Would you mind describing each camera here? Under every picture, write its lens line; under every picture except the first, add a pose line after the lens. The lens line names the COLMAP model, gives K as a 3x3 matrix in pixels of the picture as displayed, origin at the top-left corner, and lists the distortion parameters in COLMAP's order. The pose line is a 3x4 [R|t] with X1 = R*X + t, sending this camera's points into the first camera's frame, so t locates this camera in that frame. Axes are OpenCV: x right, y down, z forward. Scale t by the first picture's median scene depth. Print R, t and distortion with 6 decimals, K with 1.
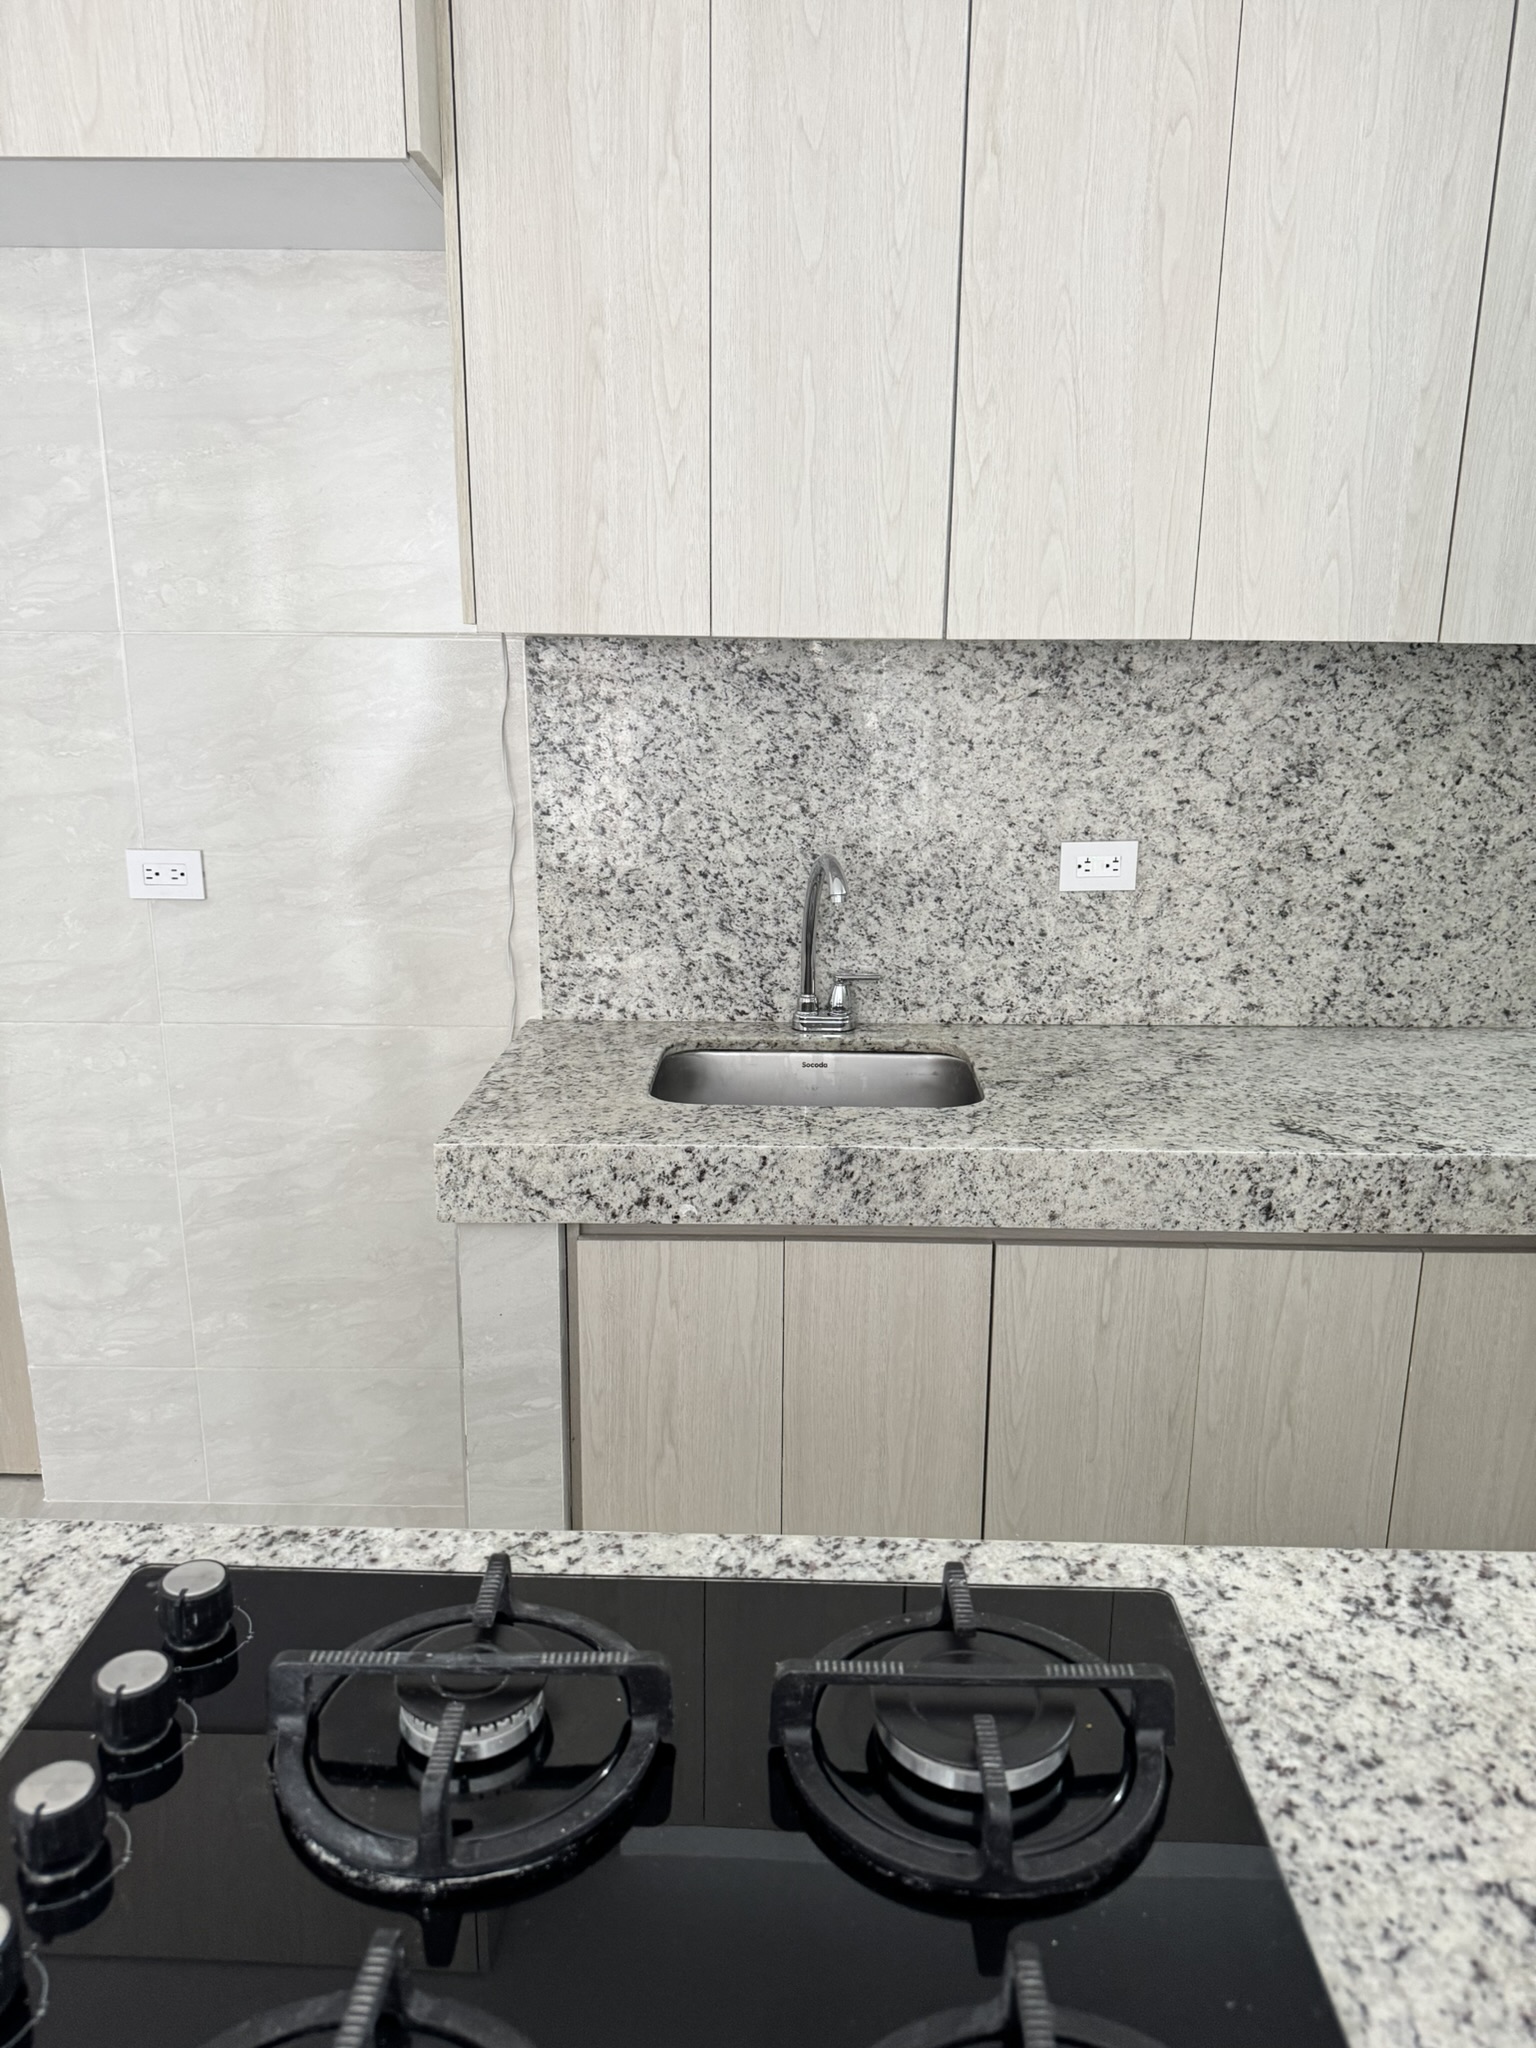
lens RADIAL K [[1415.0, 0, 776.5], [0, 1415.0, 1028.1], [0, 0, 1]] dist [0.182100, -0.400924]
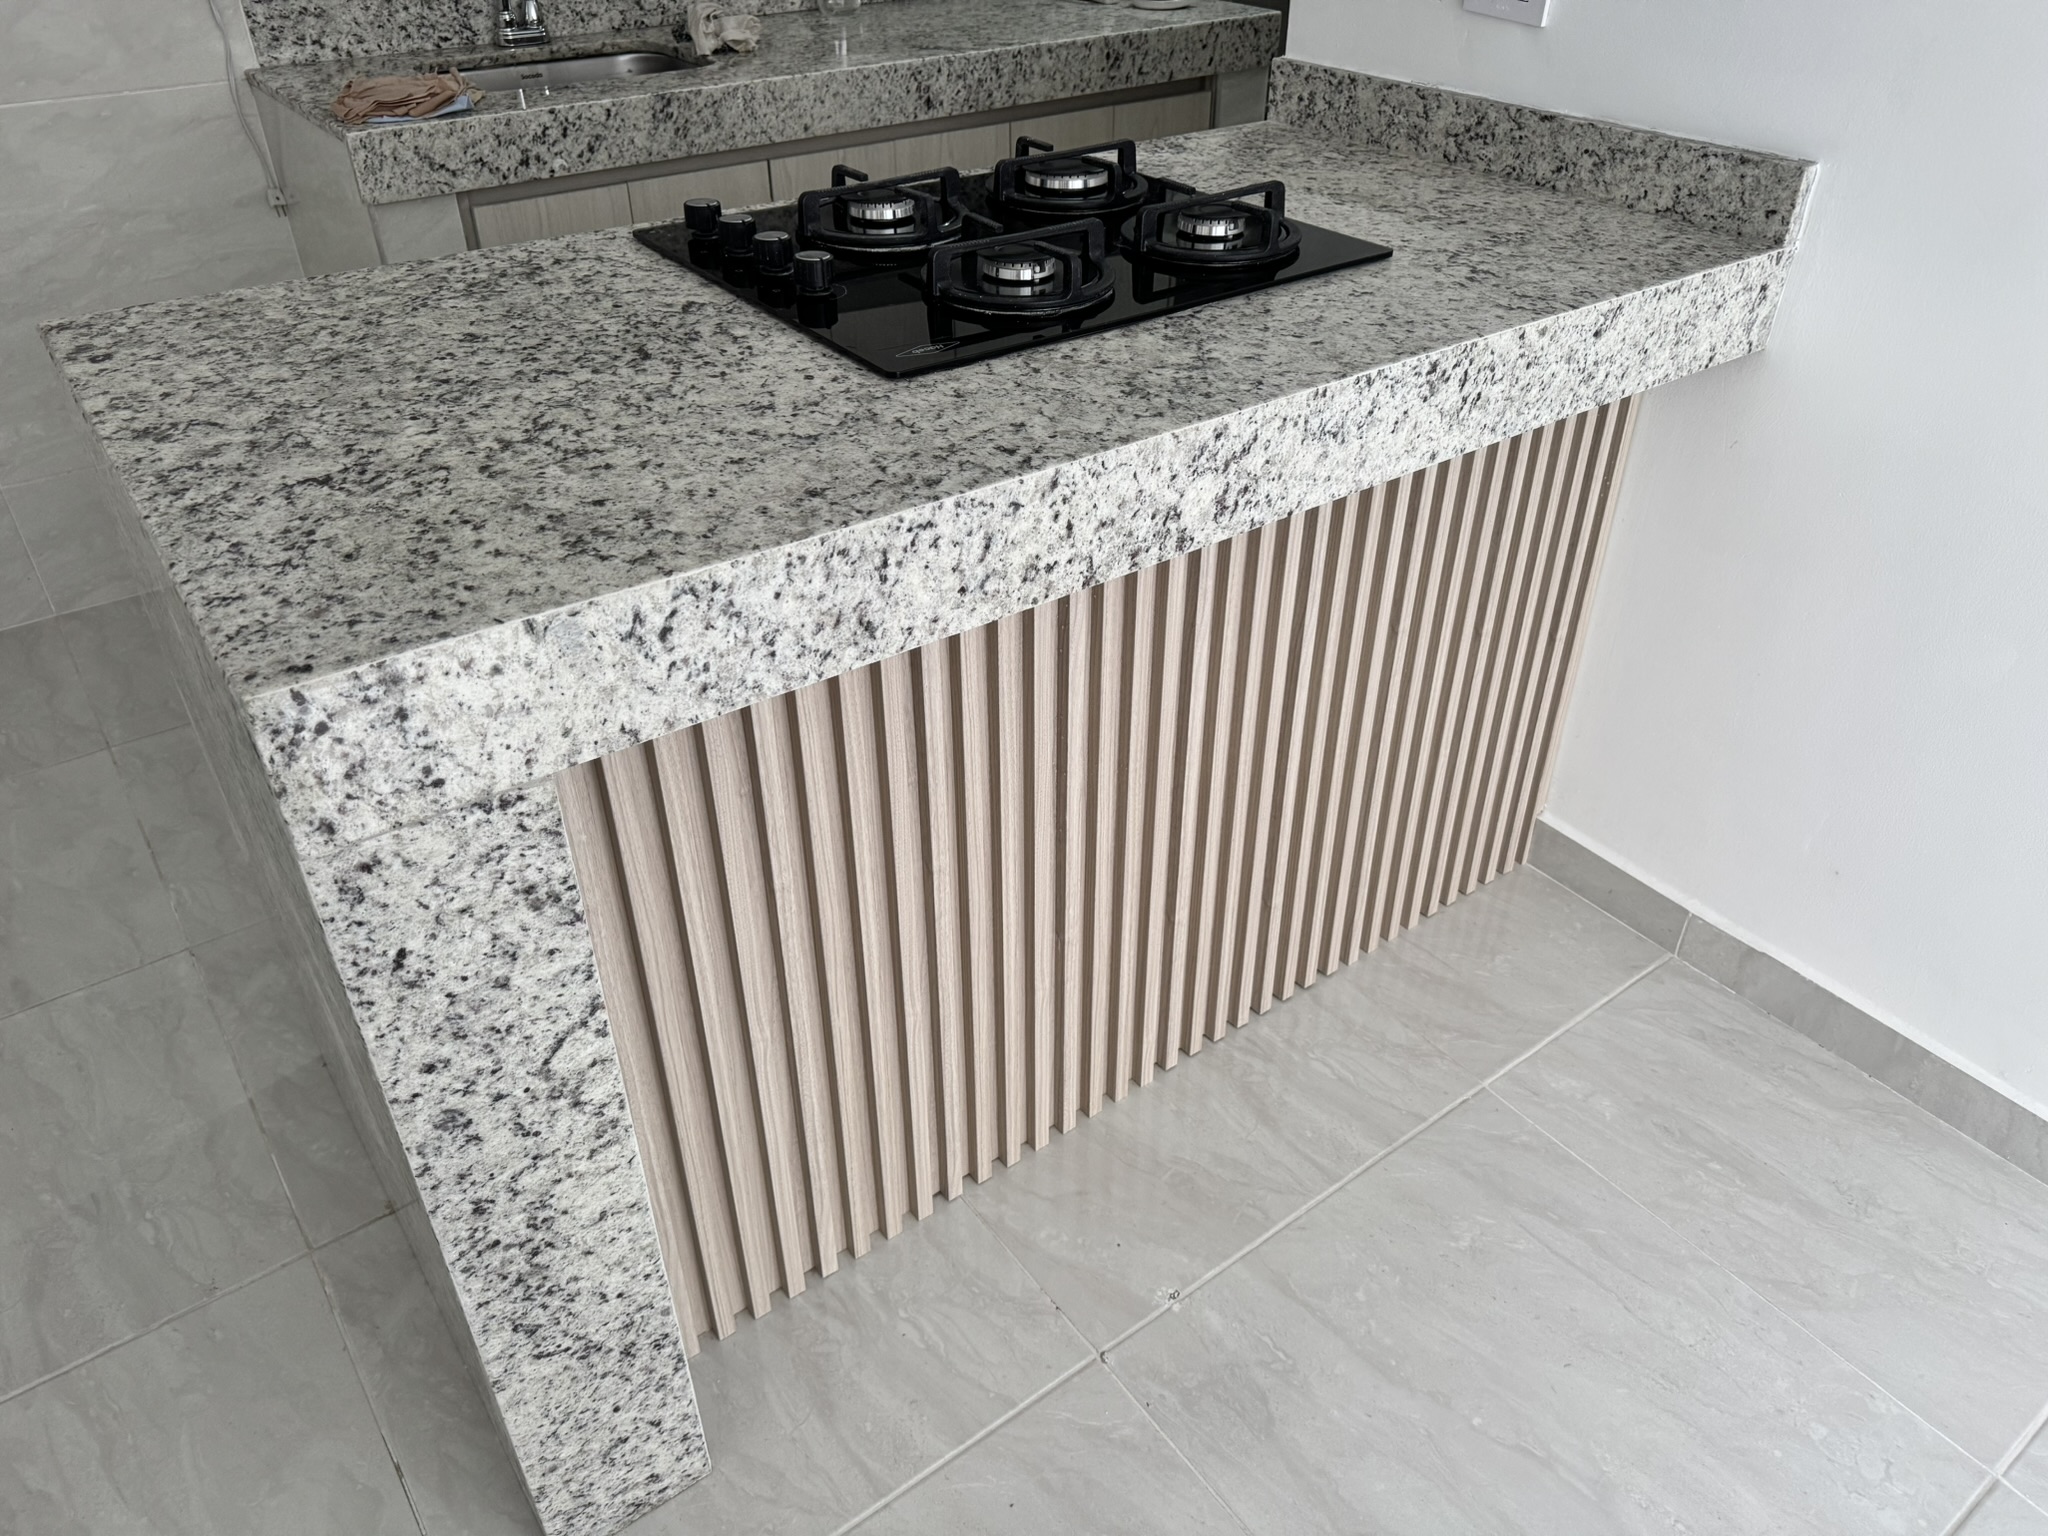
lens RADIAL K [[1470.1, 0, 1028.6], [0, 1470.1, 759.5], [0, 0, 1]] dist [-0.002085, -0.002299]
pose [[0.793903, -0.352328, 0.495563, -0.466631], [0.155998, 0.905754, 0.394048, 0.128508], [-0.587693, -0.235529, 0.774043, -0.334404]]
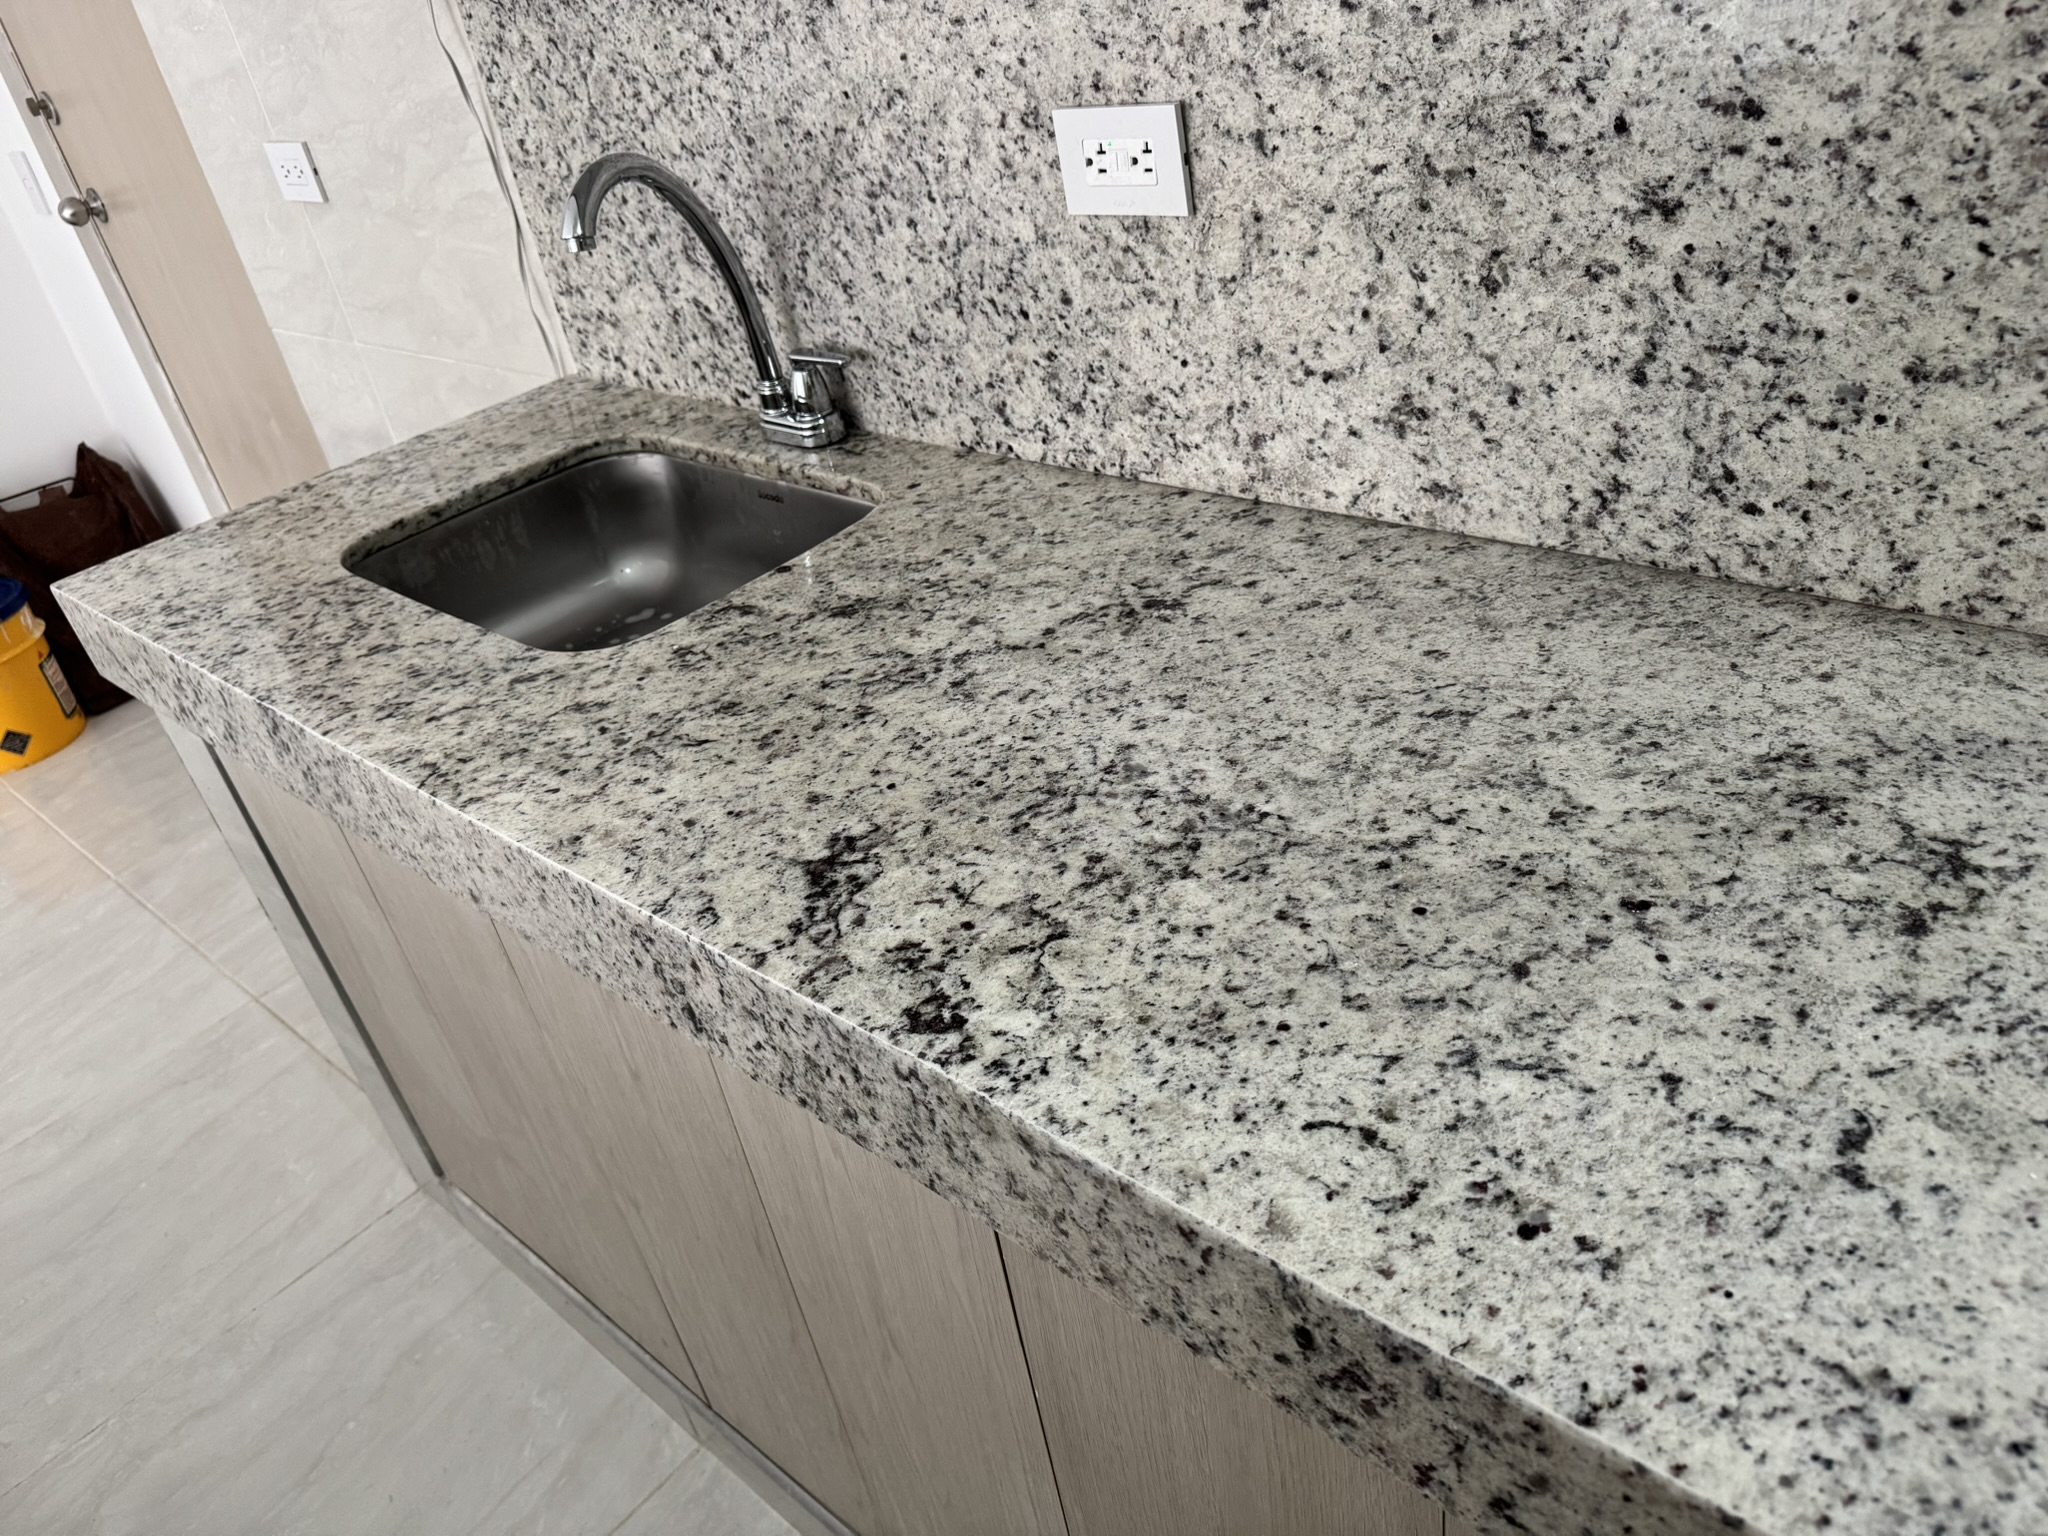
lens RADIAL K [[1449.8, 0, 1051.6], [0, 1449.8, 745.1], [0, 0, 1]] dist [0.164808, -0.381052]
pose [[0.760113, 0.239590, -0.604008, 0.569252], [-0.012867, 0.934909, 0.354655, -0.108842], [0.649664, -0.261806, 0.713719, 0.602102]]
